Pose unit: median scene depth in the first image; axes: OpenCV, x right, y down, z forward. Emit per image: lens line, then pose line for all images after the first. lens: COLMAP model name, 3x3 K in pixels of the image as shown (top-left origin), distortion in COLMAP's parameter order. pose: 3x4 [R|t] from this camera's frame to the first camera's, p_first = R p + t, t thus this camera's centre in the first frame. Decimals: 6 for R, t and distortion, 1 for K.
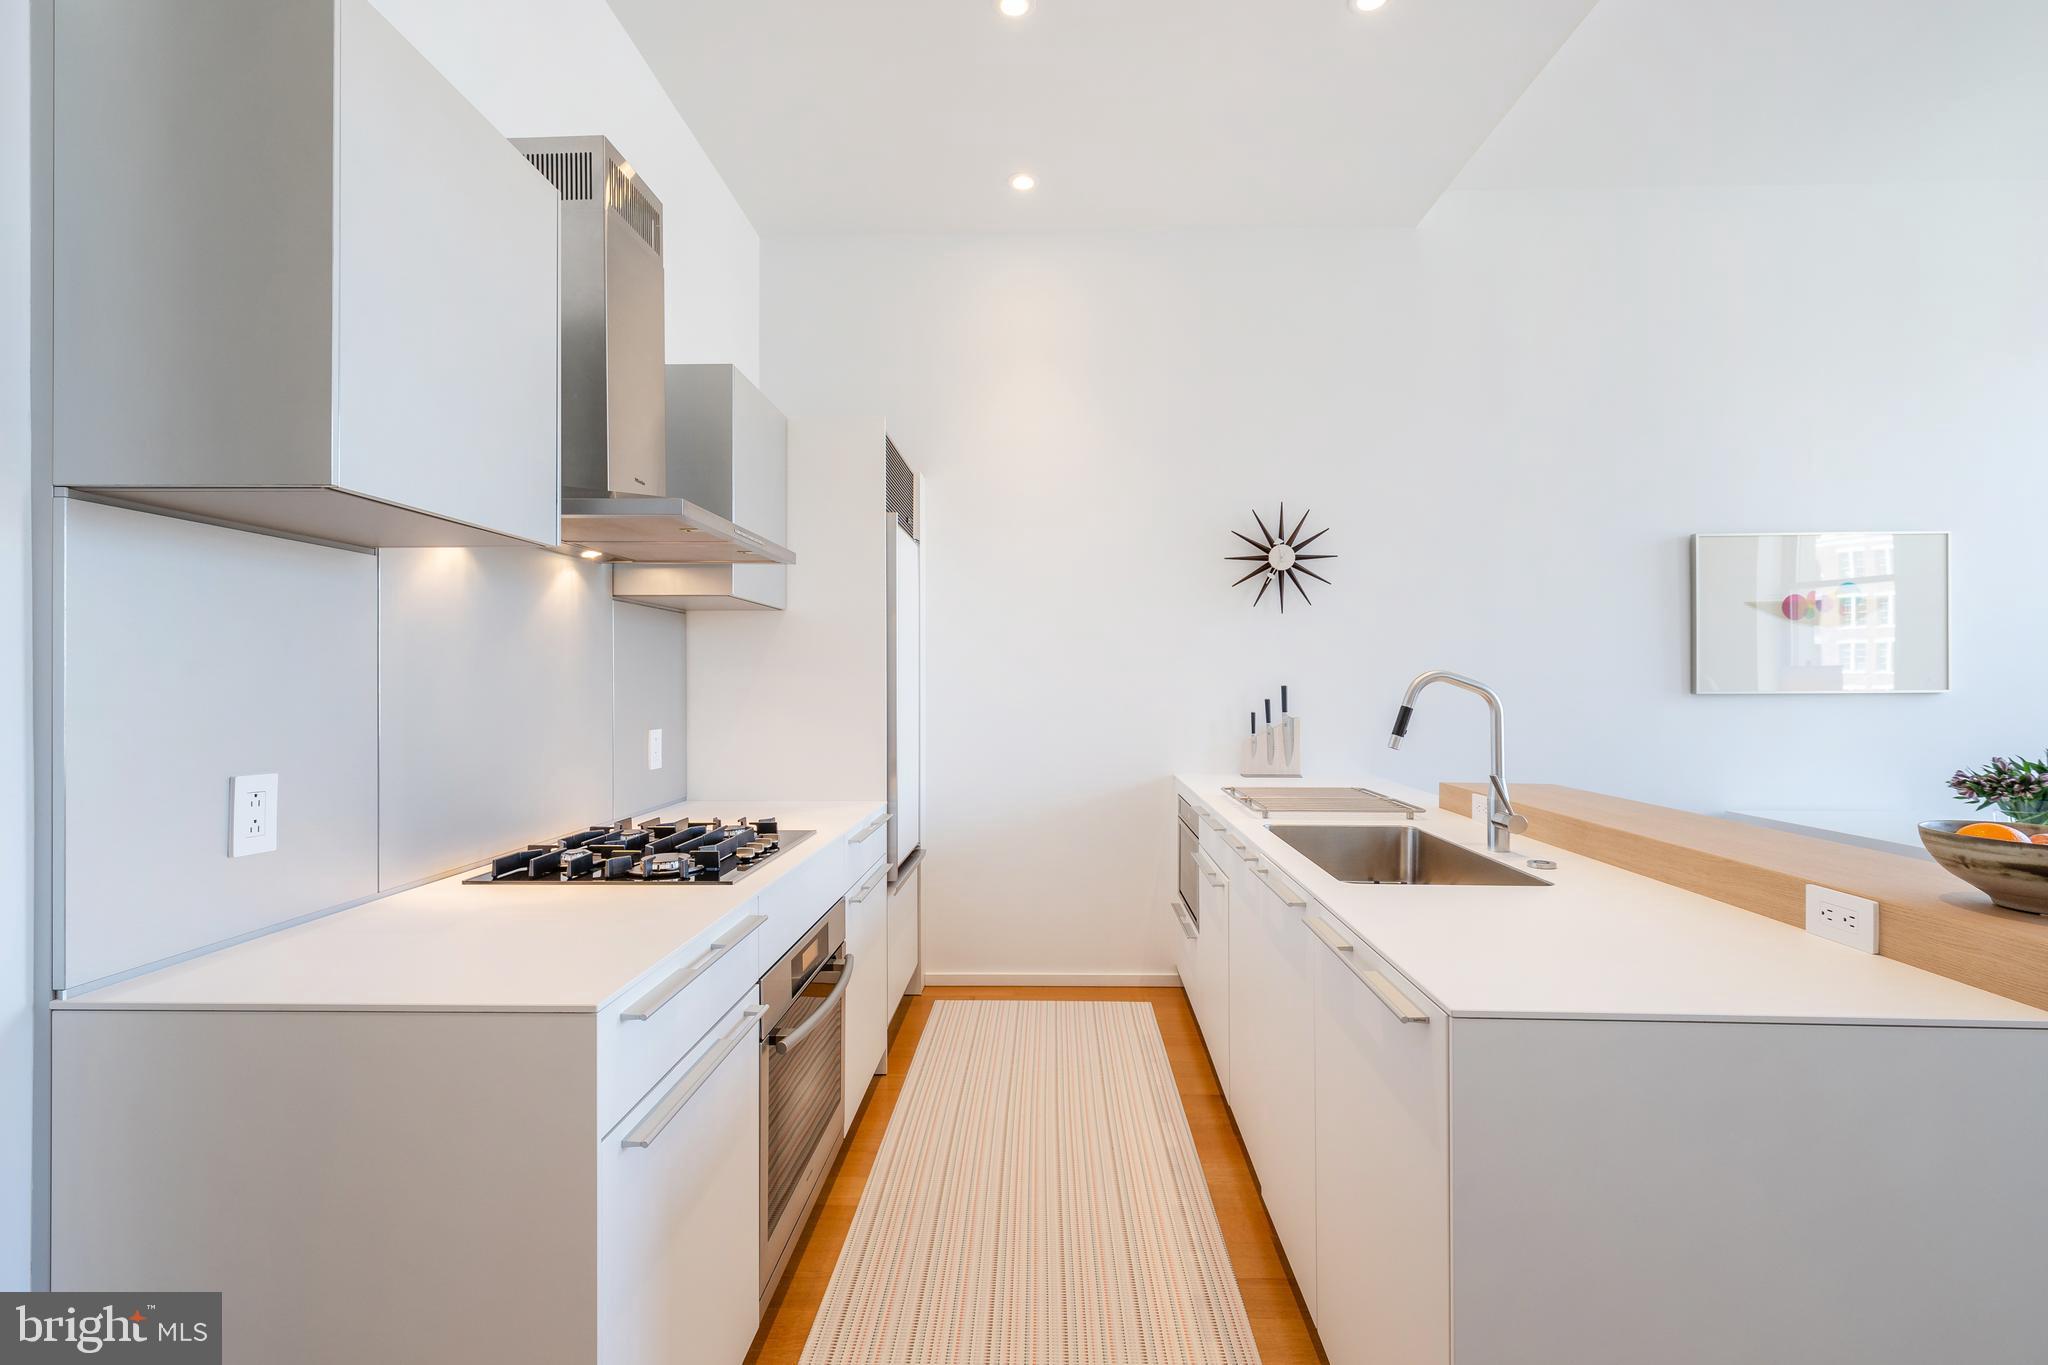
lens RADIAL K [[927.7, 0, 1024.0], [0, 927.7, 682.5], [0, 0, 1]] dist [0.002992, 0.000167]
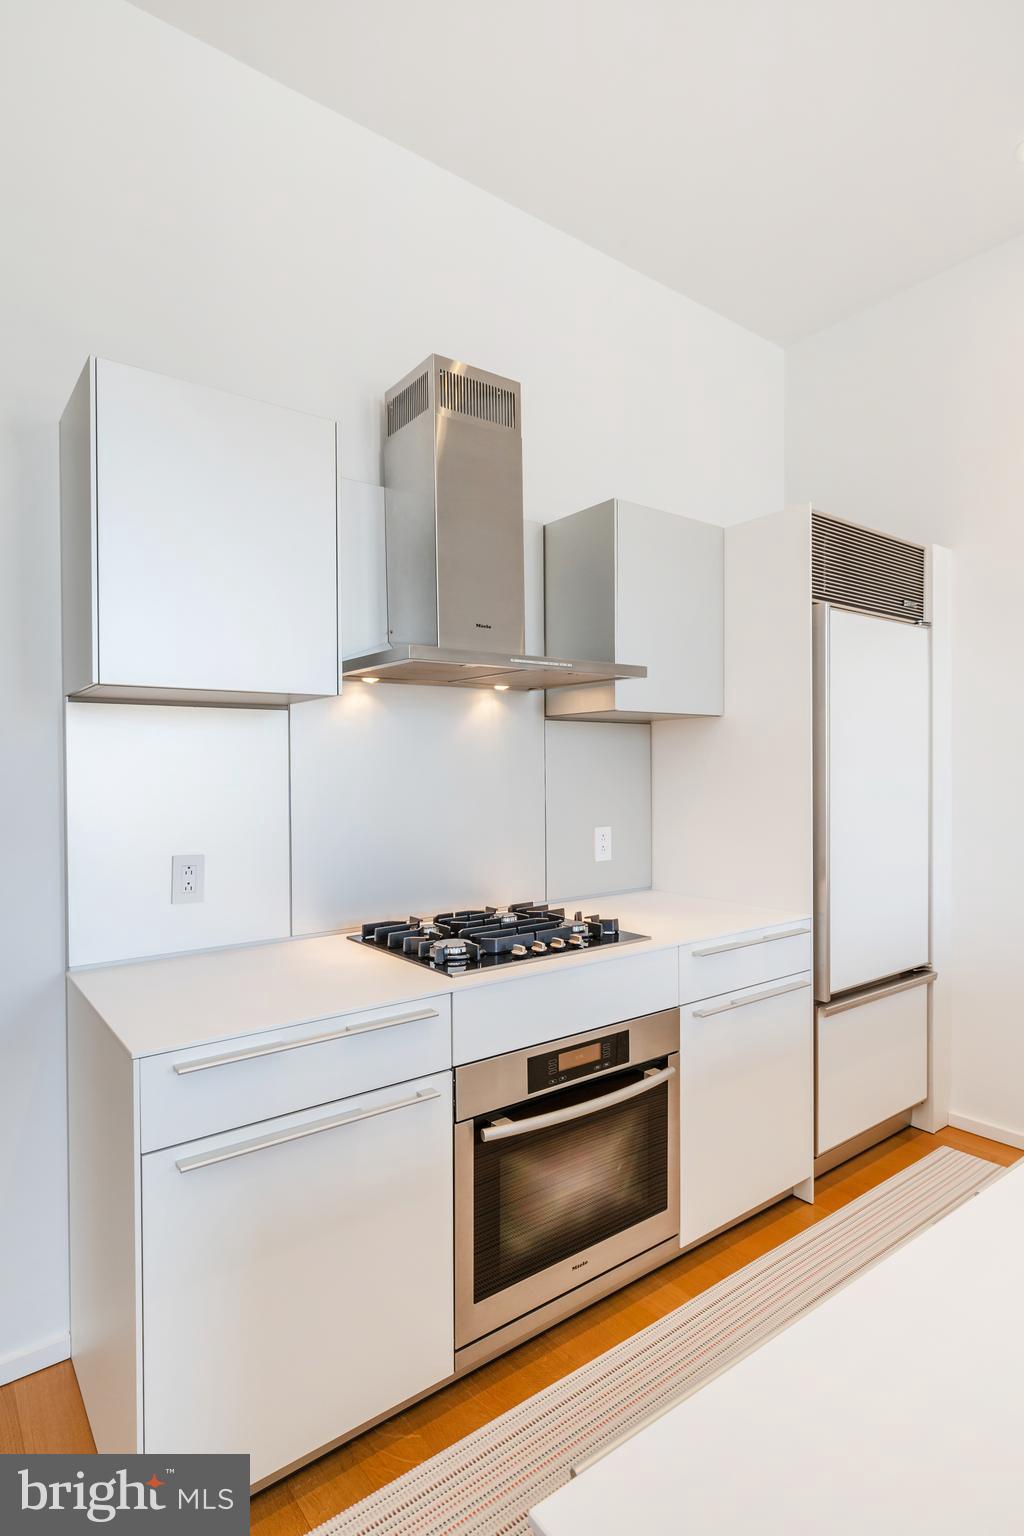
lens RADIAL K [[811.2, 0, 512.0], [0, 811.2, 768.0], [0, 0, 1]] dist [-0.017525, 0.000136]
pose [[0.633945, 0.008778, -0.773328, 0.380523], [0.000265, 0.999933, 0.011568, -0.042310], [0.773378, -0.007539, 0.633900, 0.326760]]
